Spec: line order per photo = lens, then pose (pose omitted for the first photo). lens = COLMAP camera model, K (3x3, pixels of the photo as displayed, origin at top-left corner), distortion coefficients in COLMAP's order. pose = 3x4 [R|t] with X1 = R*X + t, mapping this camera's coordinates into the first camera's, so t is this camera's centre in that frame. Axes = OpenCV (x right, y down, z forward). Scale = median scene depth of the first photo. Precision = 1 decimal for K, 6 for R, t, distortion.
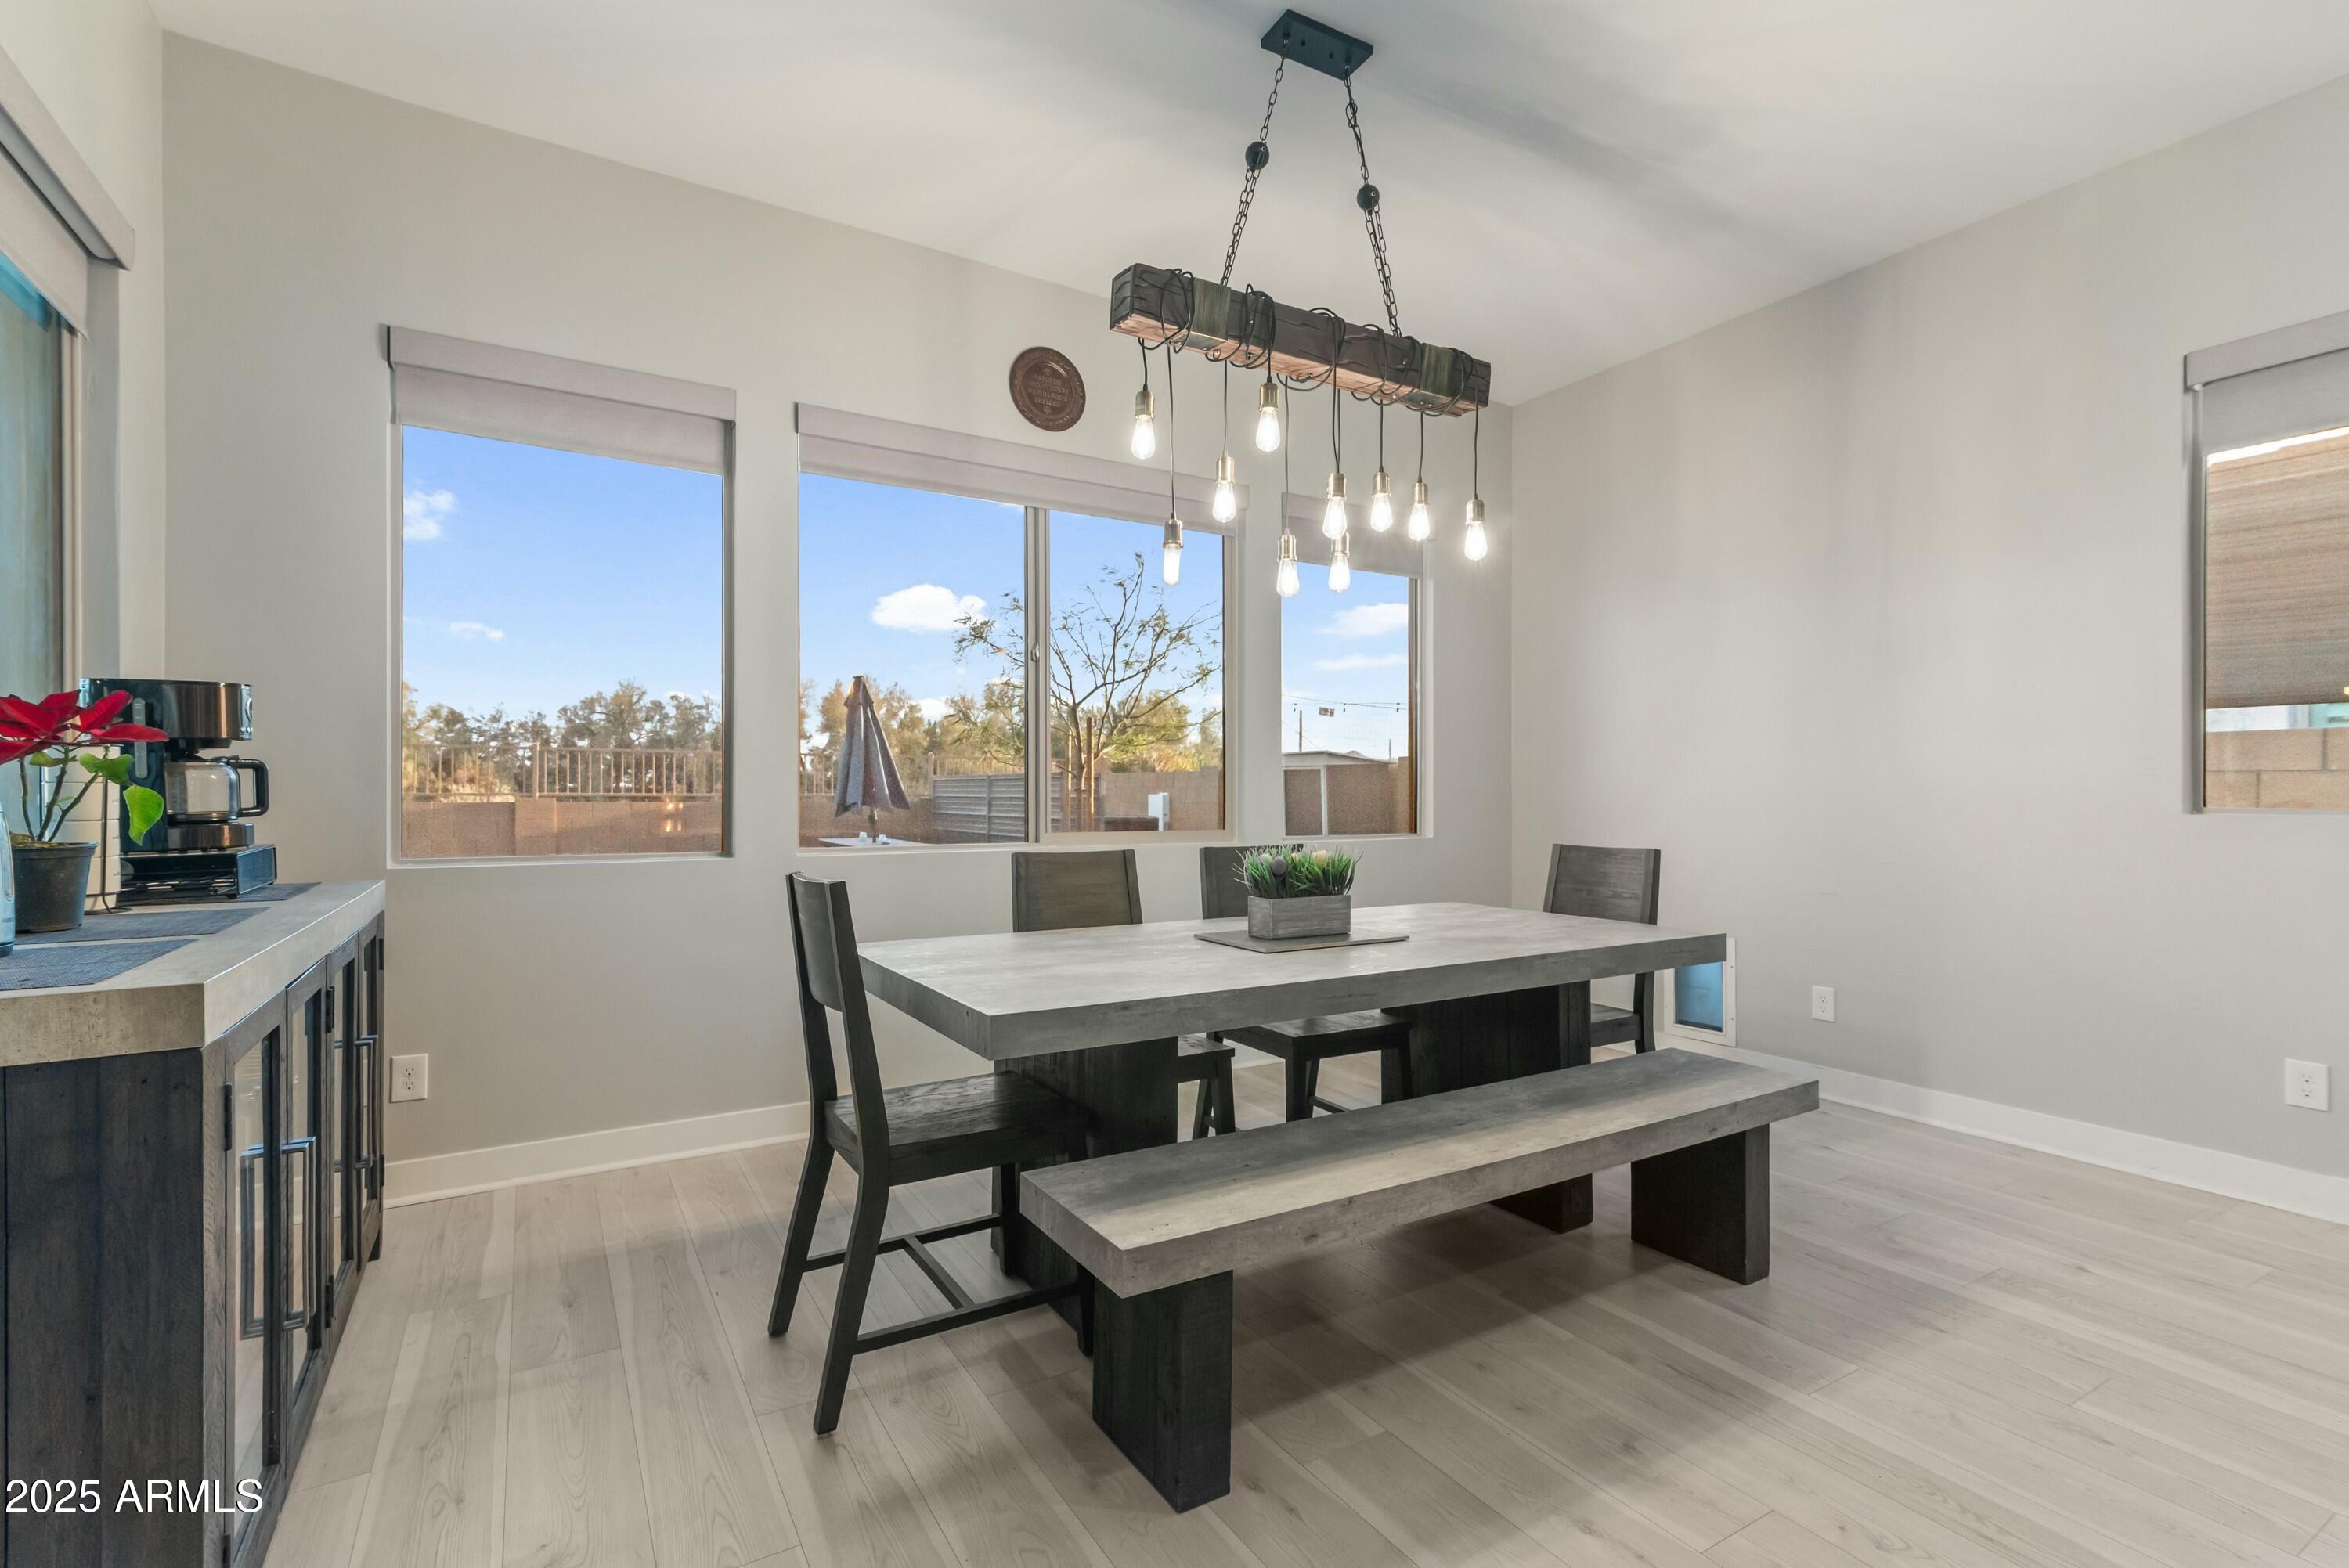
lens RADIAL K [[1069.7, 0, 1175.3], [0, 1069.7, 787.7], [0, 0, 1]] dist [0.015575, -0.000504]
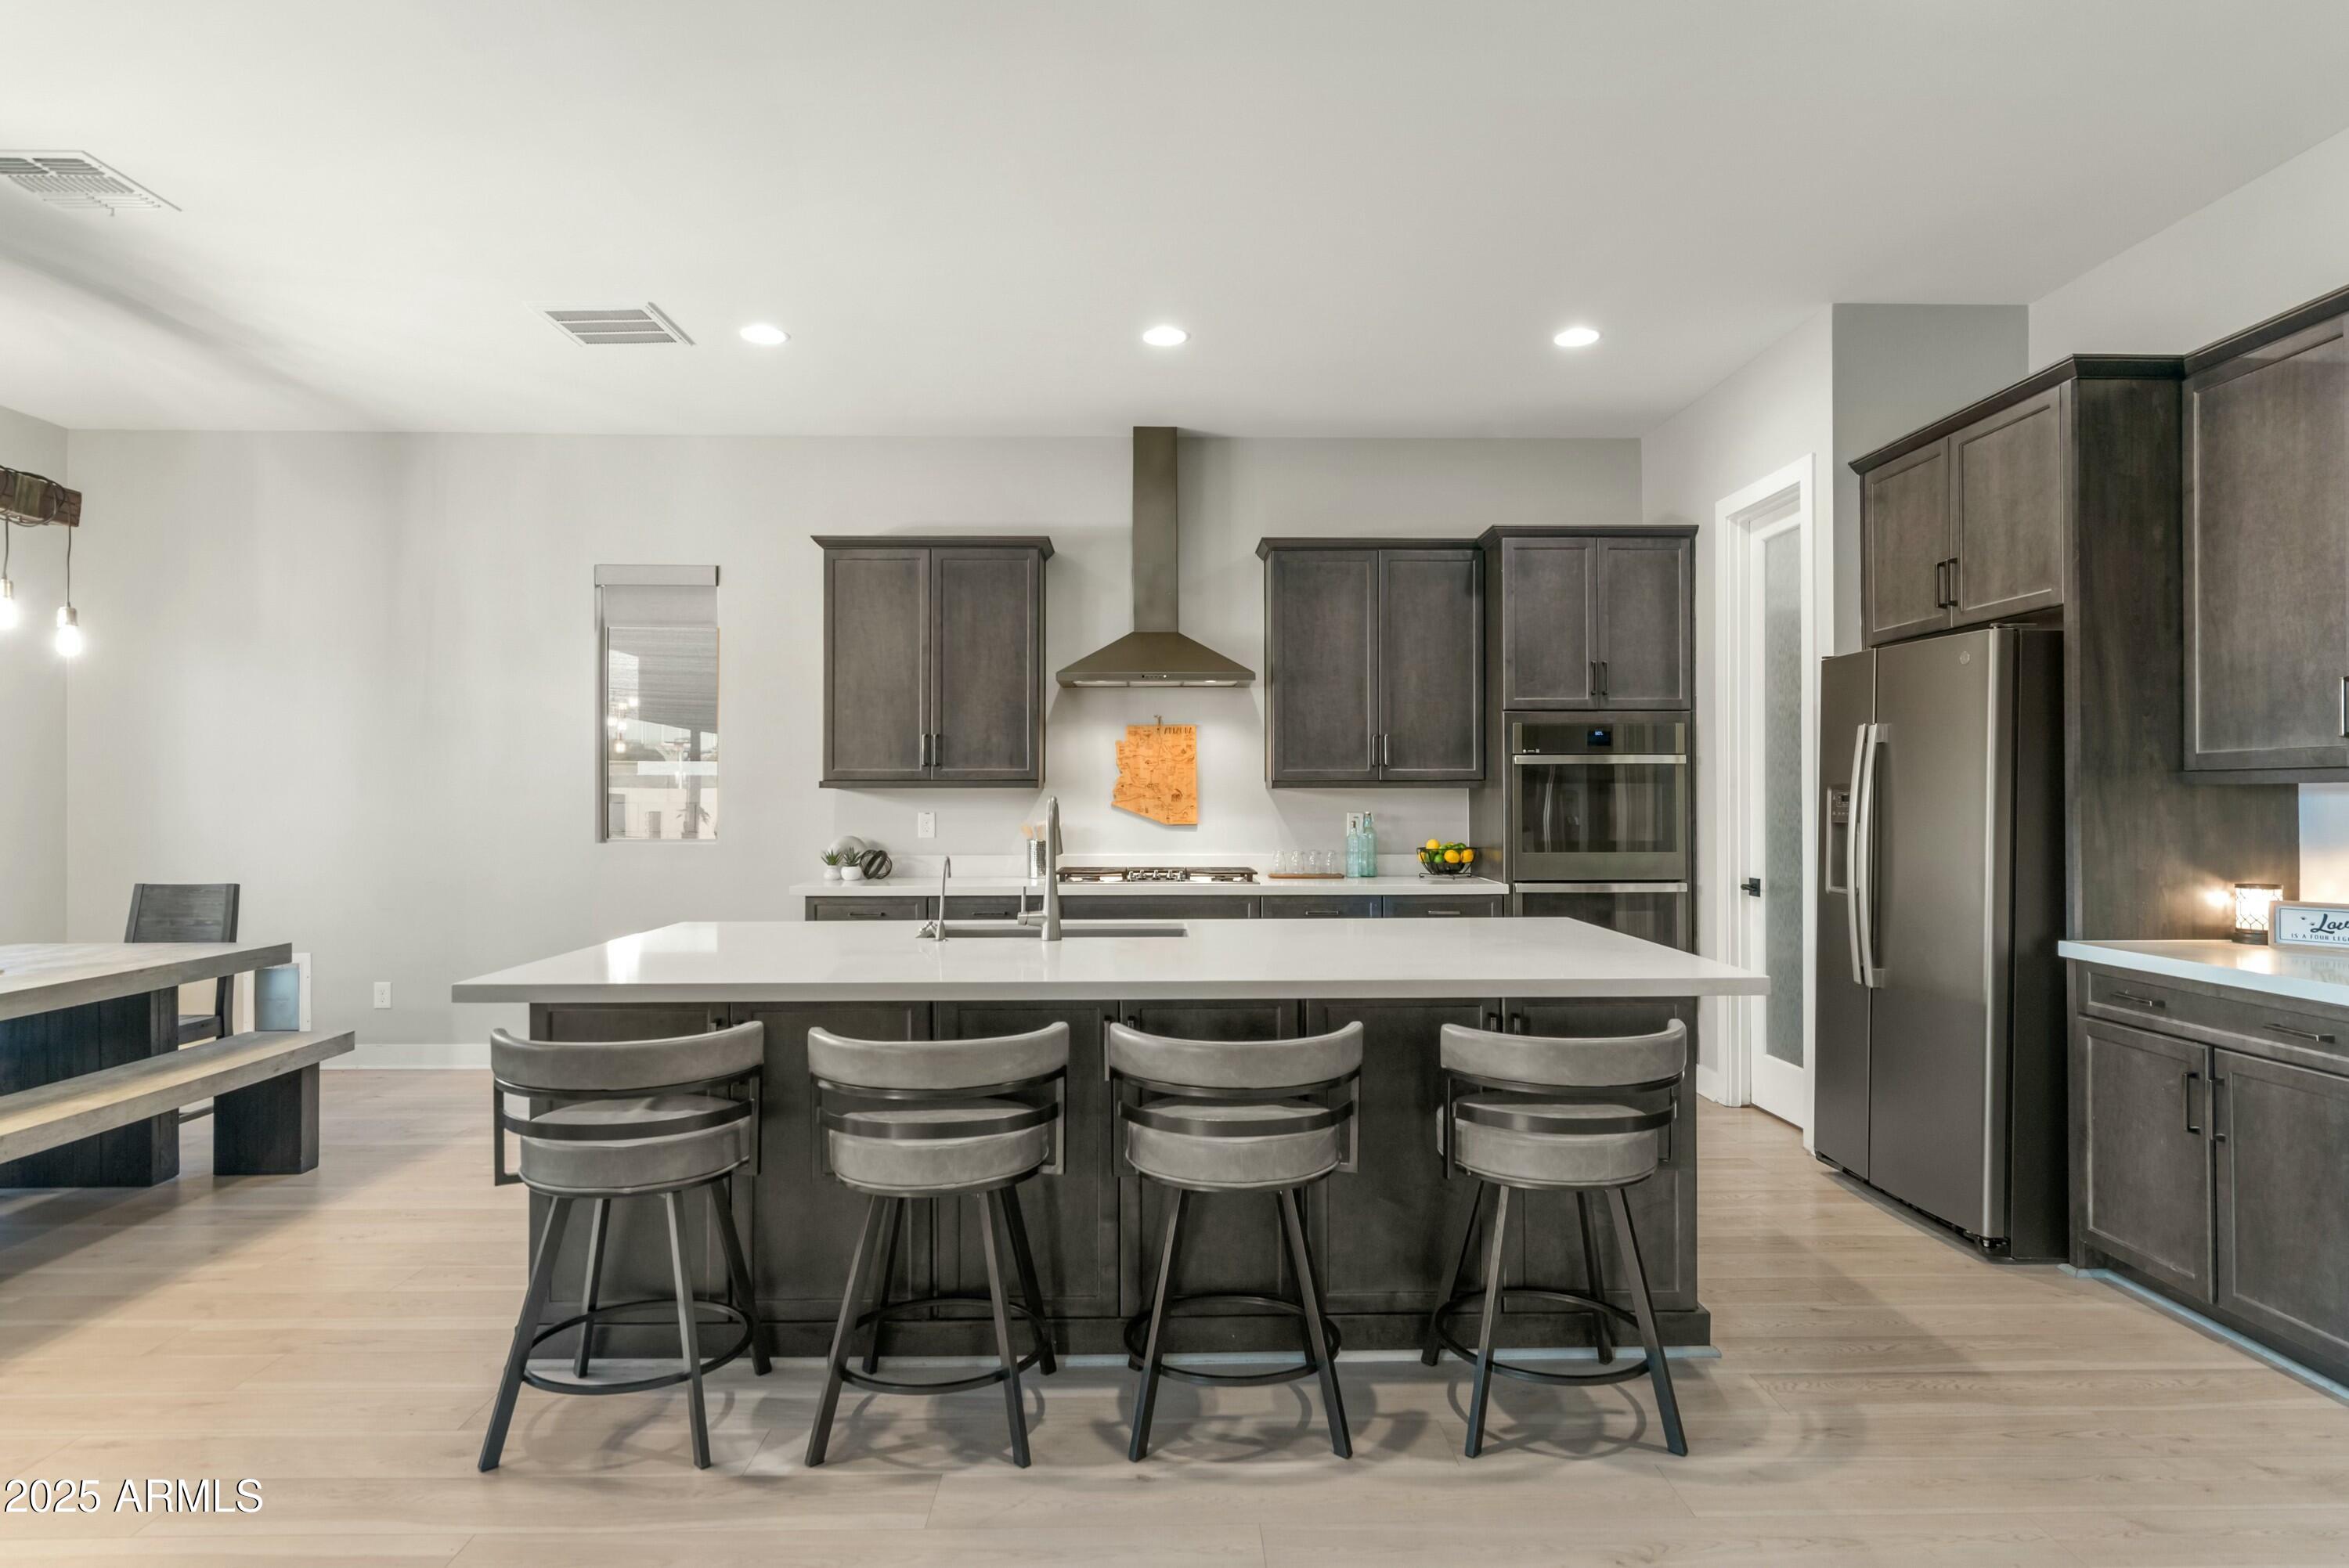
lens RADIAL K [[1302.1, 0, 1174.7], [0, 1302.1, 794.8], [0, 0, 1]] dist [0.001404, -0.000140]
pose [[0.503527, -0.001813, 0.863978, -0.370072], [-0.000762, 0.999996, 0.002542, -0.059745], [-0.863979, -0.001938, 0.503524, -0.839456]]
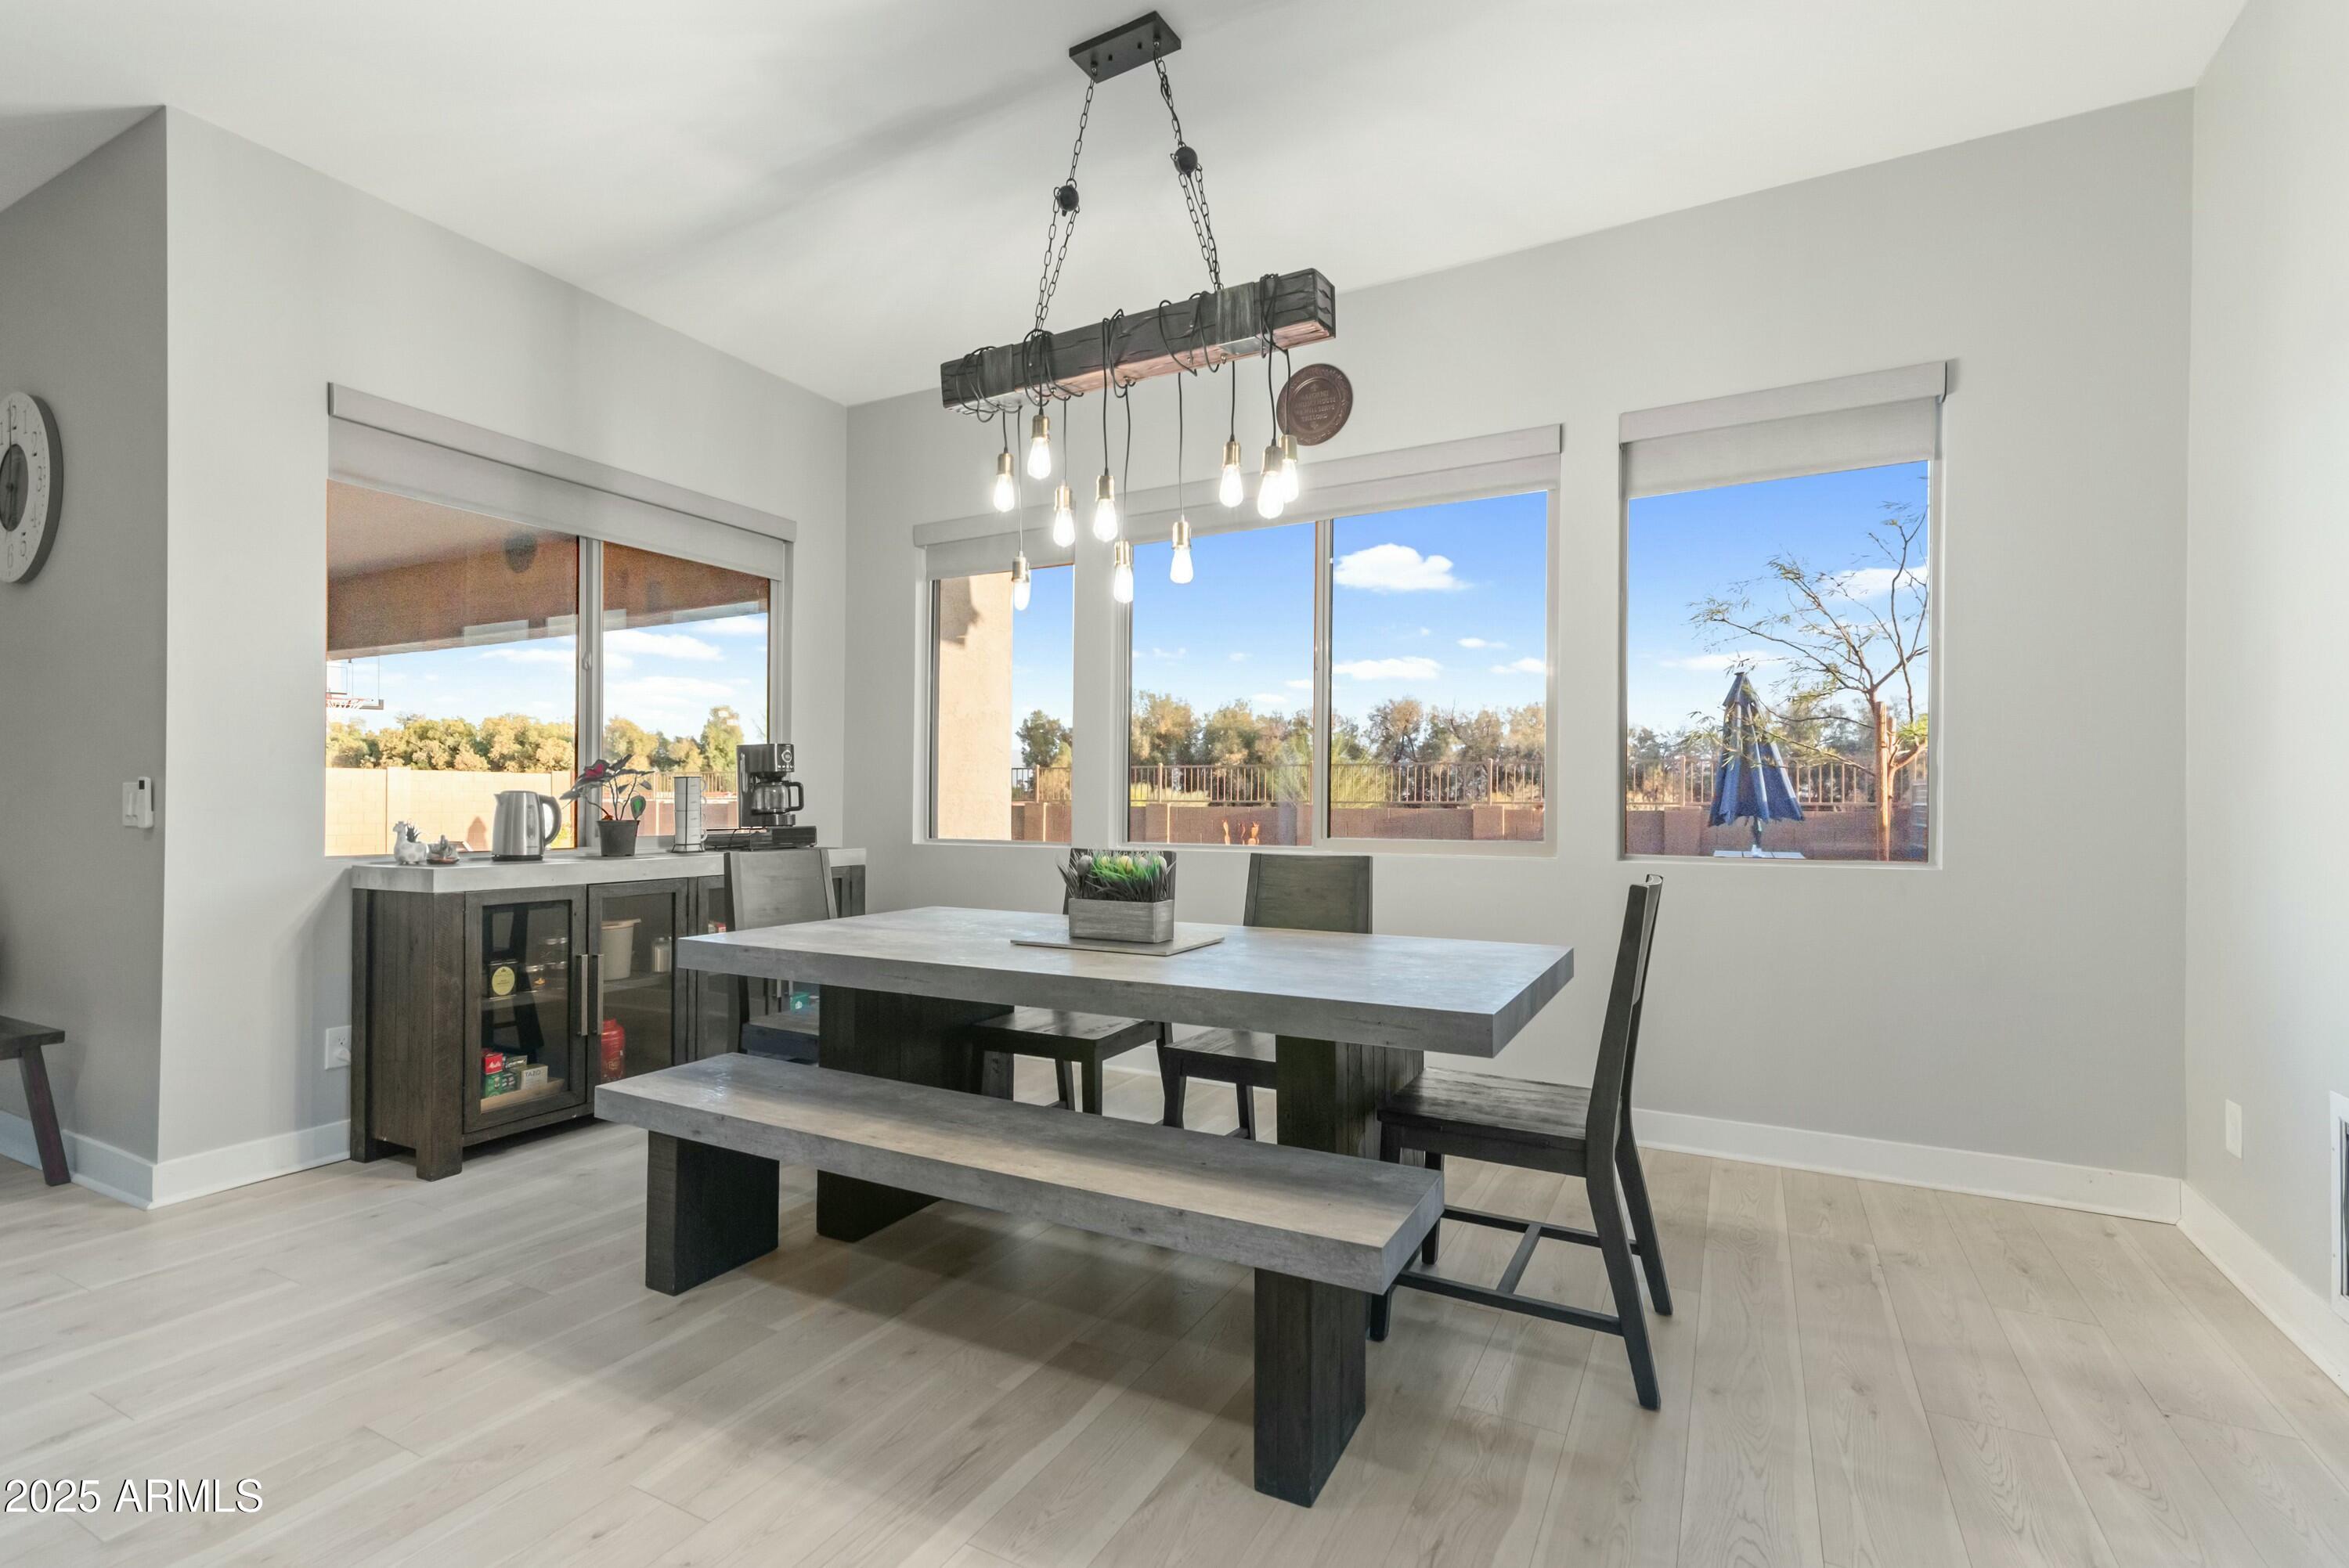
lens RADIAL K [[1050.1, 0, 1183.8], [0, 1050.1, 791.7], [0, 0, 1]] dist [0.010674, -0.000159]
pose [[0.512337, -0.009255, -0.858735, 0.972178], [0.005340, 0.999957, -0.007592, 0.007697], [0.858768, -0.000696, 0.512364, 0.533359]]
